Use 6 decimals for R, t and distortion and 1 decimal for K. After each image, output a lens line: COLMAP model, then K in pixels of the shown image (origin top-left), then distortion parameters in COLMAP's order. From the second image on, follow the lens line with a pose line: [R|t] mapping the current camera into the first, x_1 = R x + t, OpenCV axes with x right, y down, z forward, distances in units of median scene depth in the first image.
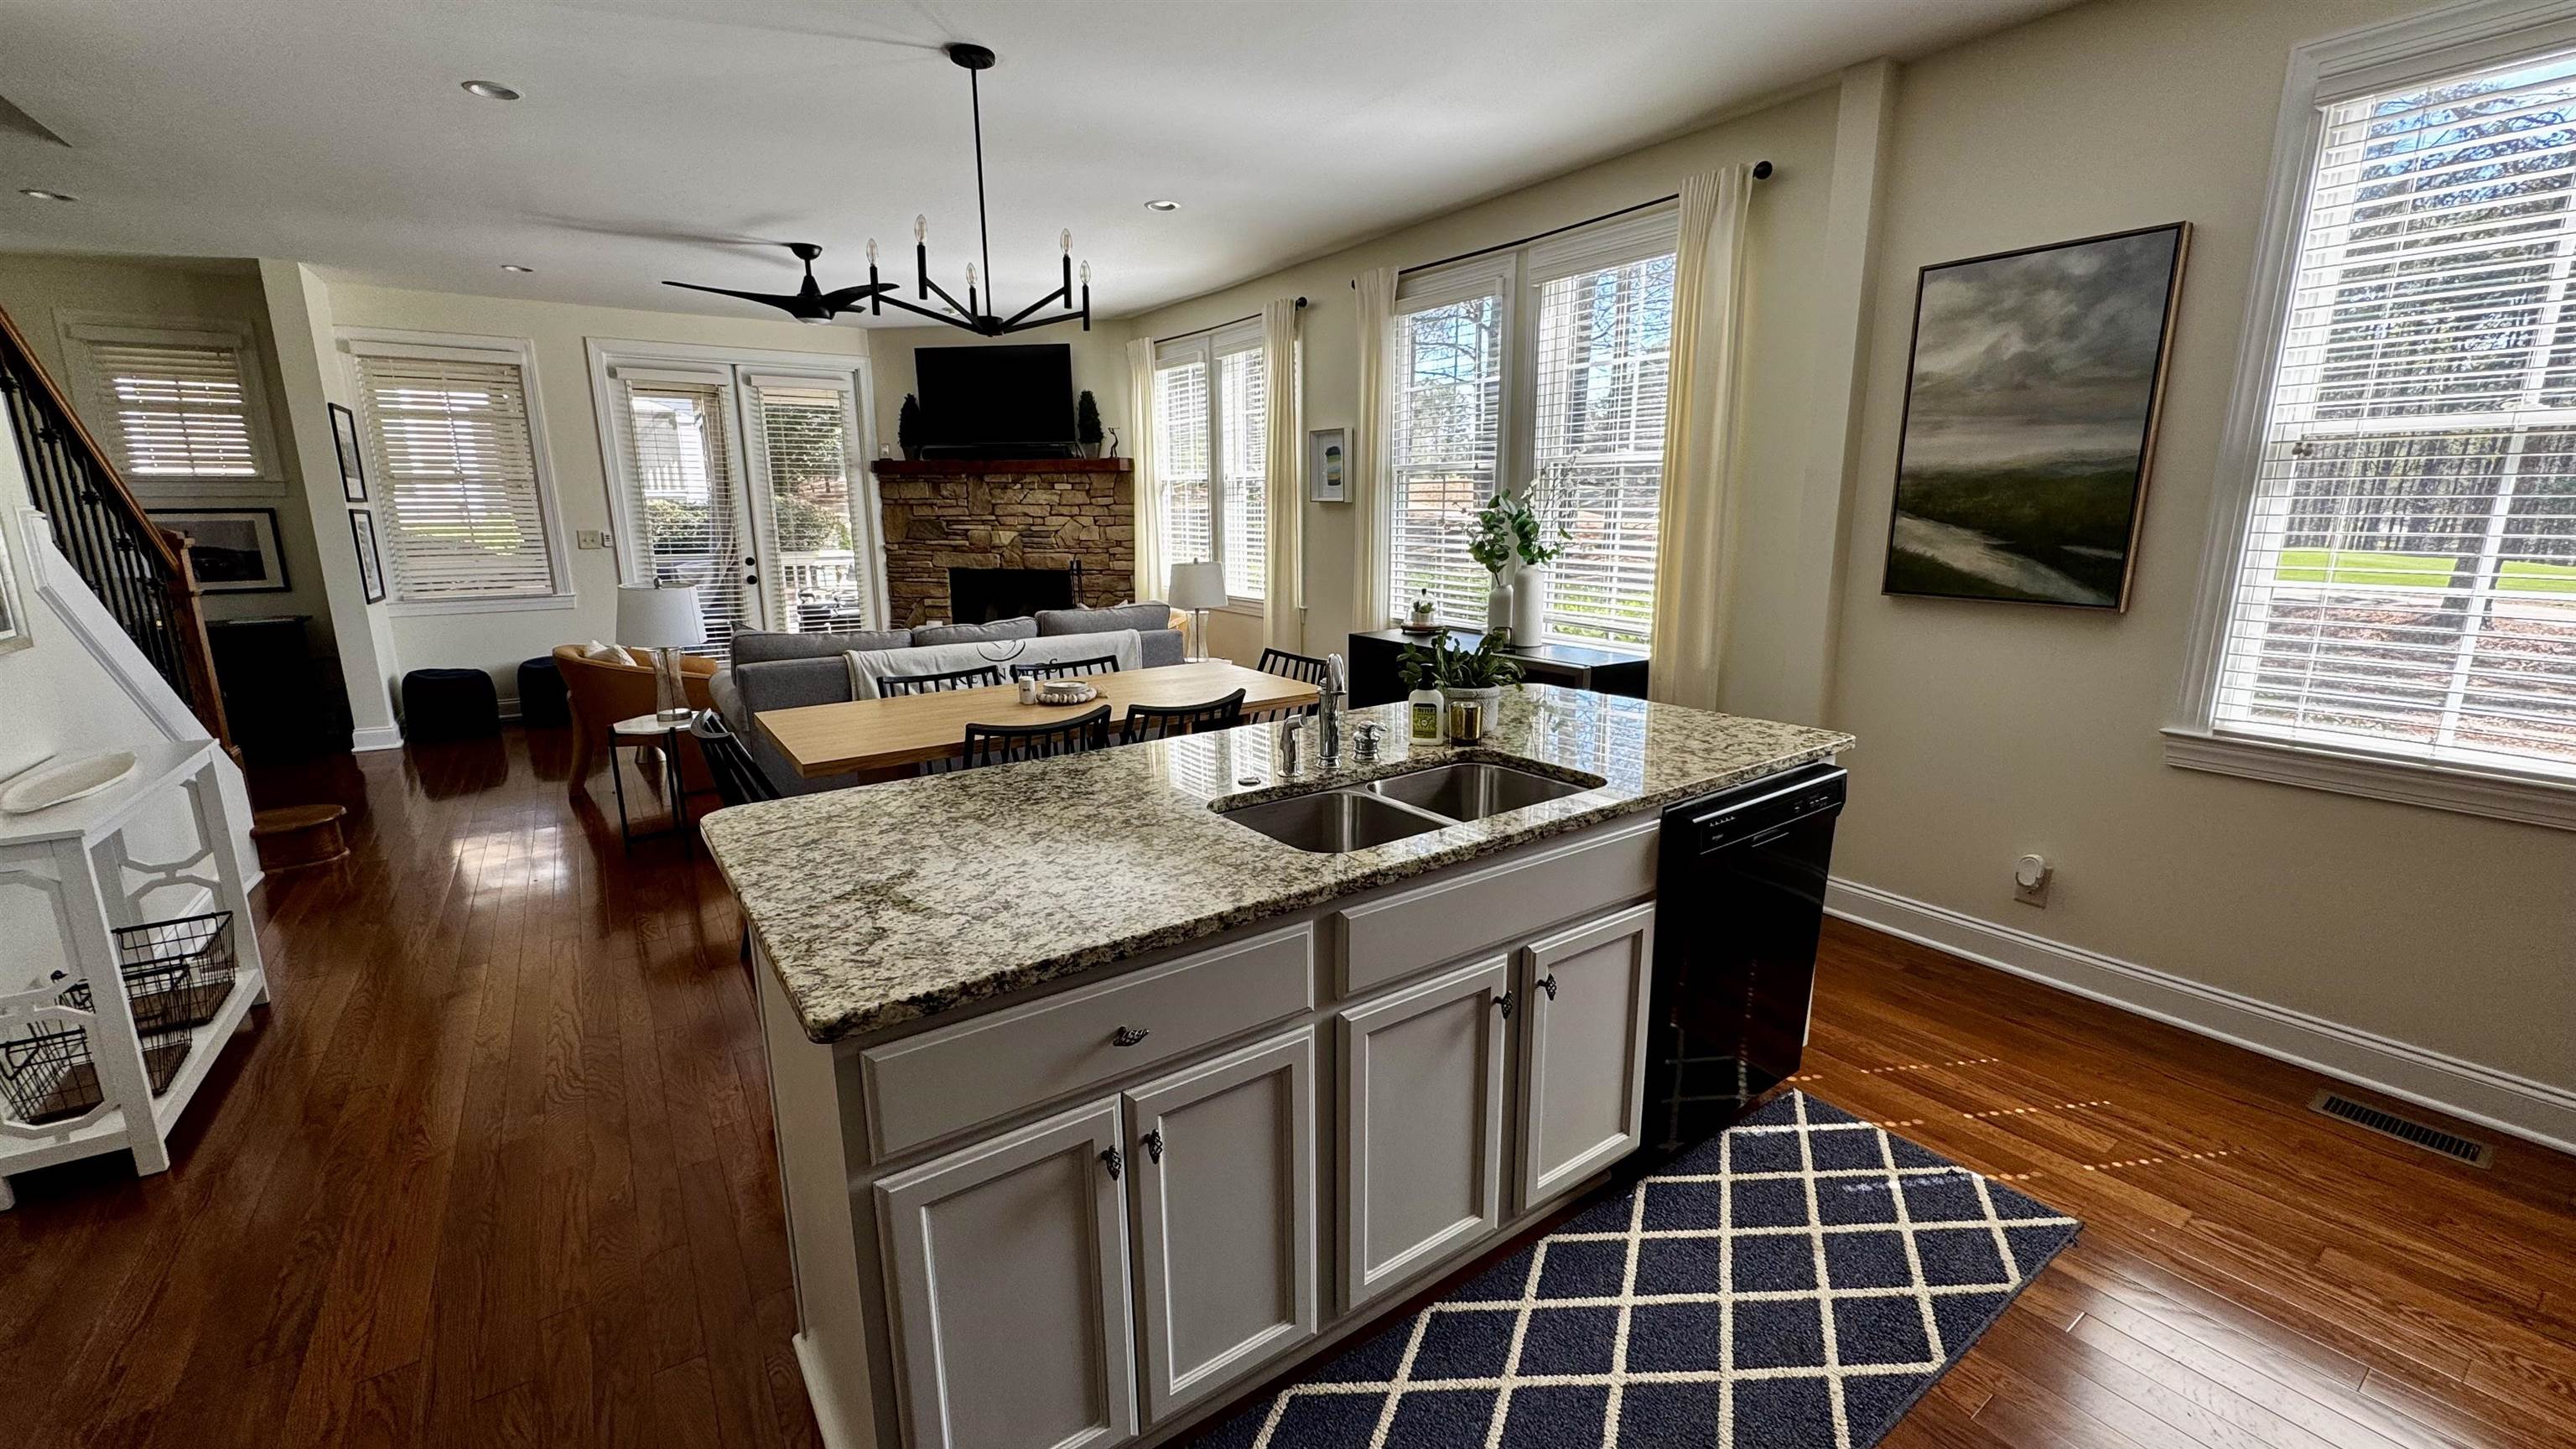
lens RADIAL K [[1023.4, 0, 1290.3], [0, 1023.4, 728.8], [0, 0, 1]] dist [-0.005671, 0.001121]
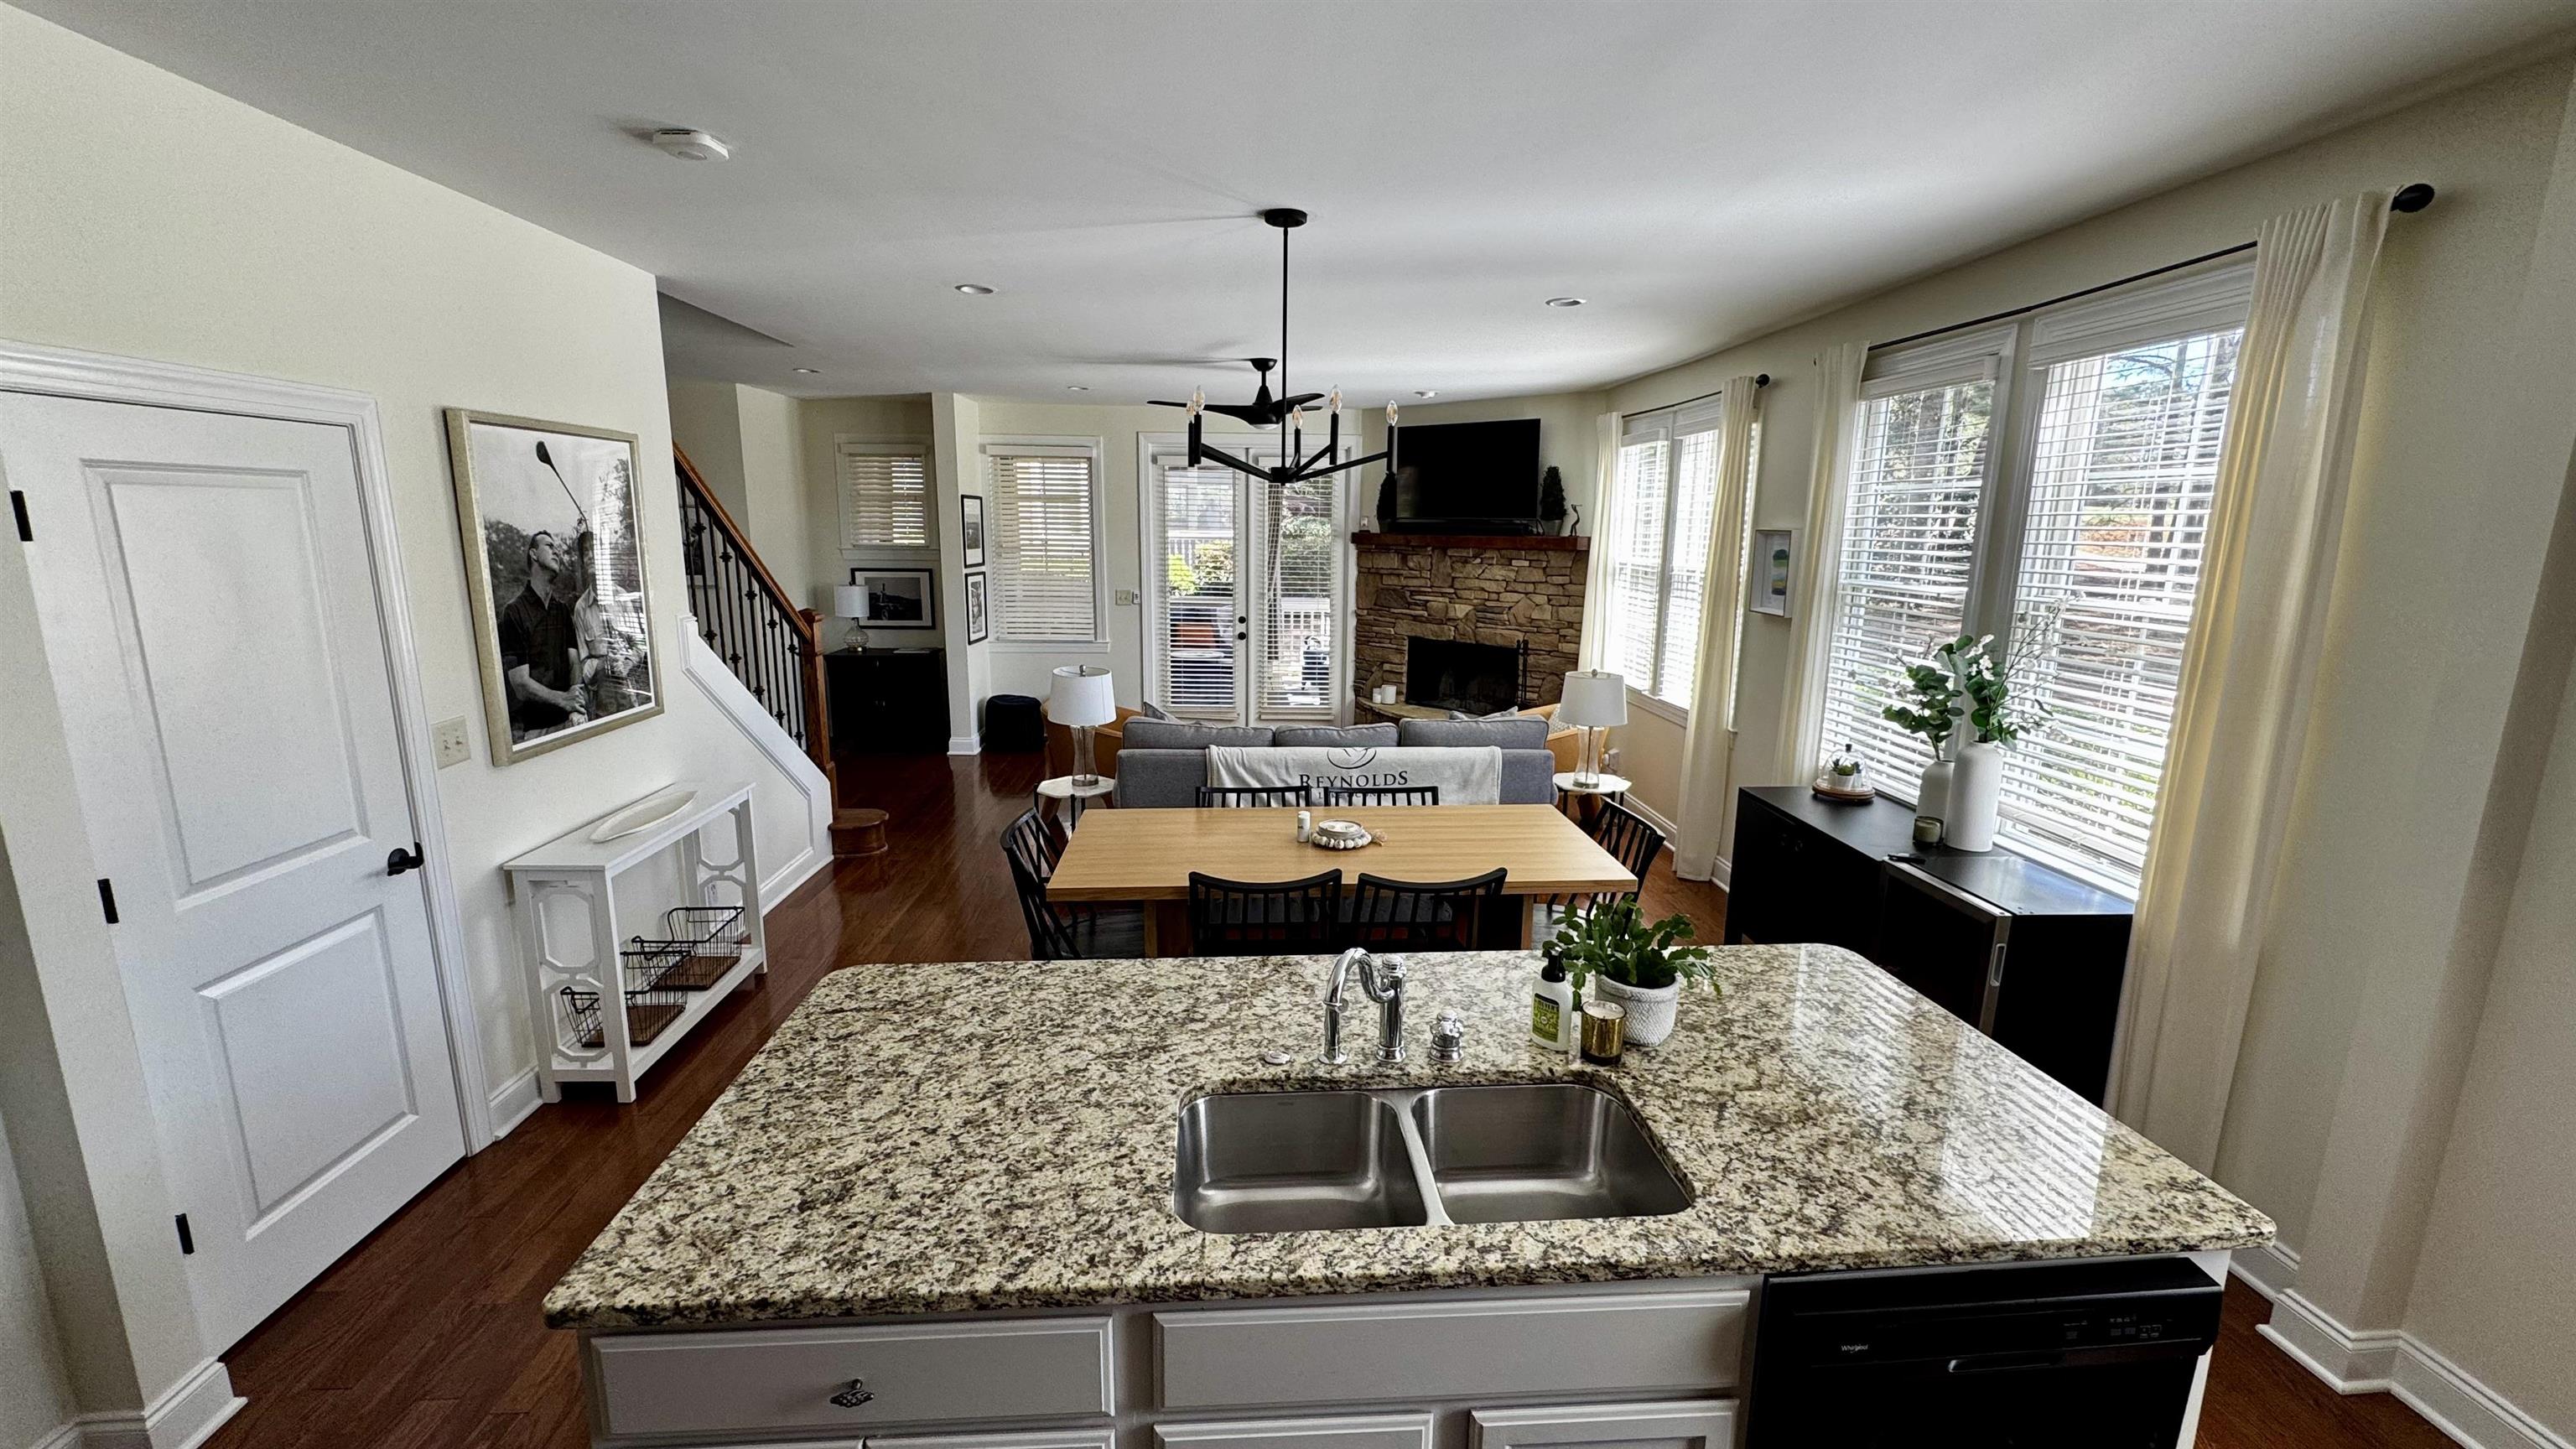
lens RADIAL K [[1023.4, 0, 1284.5], [0, 1023.4, 731.2], [0, 0, 1]] dist [-0.005671, 0.001121]
pose [[0.851074, 0.117613, -0.511703, 0.184979], [-0.127705, 0.991691, 0.015535, -0.117337], [0.509278, 0.052126, 0.859022, 0.108335]]
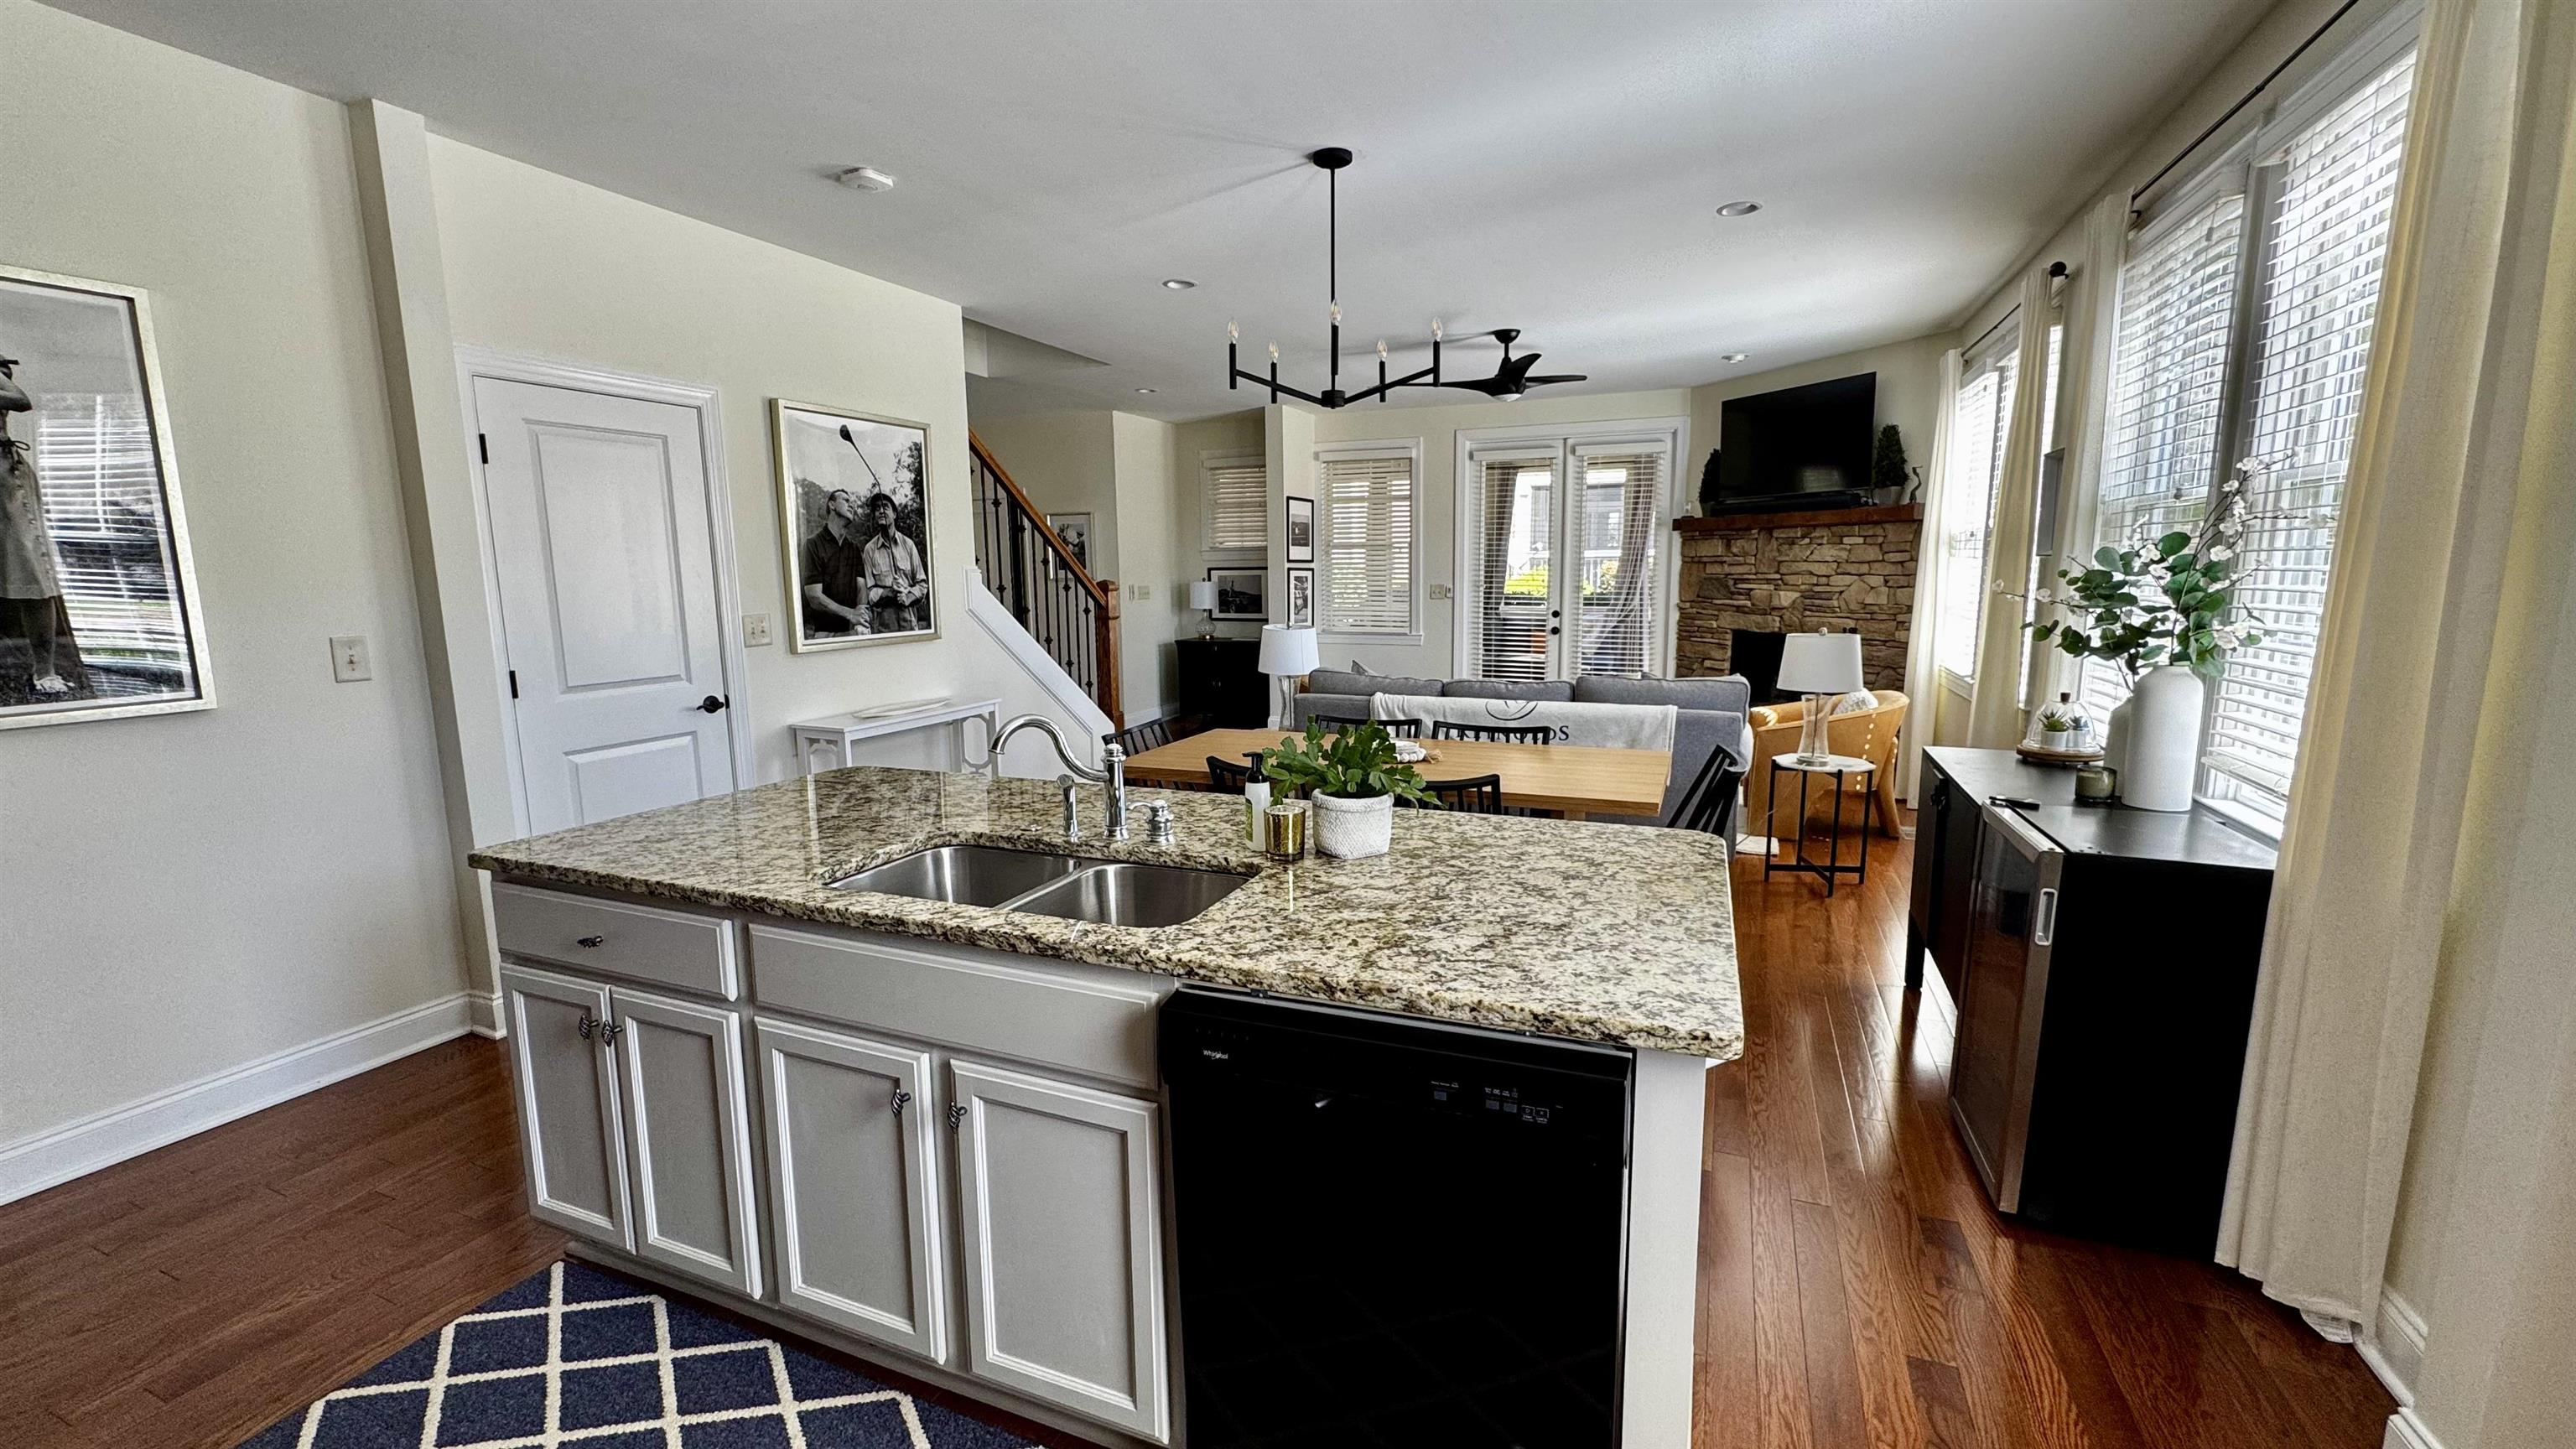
lens RADIAL K [[1023.4, 0, 1284.1], [0, 1023.4, 728.2], [0, 0, 1]] dist [-0.005671, 0.001121]
pose [[0.532731, 0.130291, -0.836195, 0.455918], [-0.175705, 0.983576, 0.041316, -0.065490], [0.827844, 0.124913, 0.546874, 0.302744]]
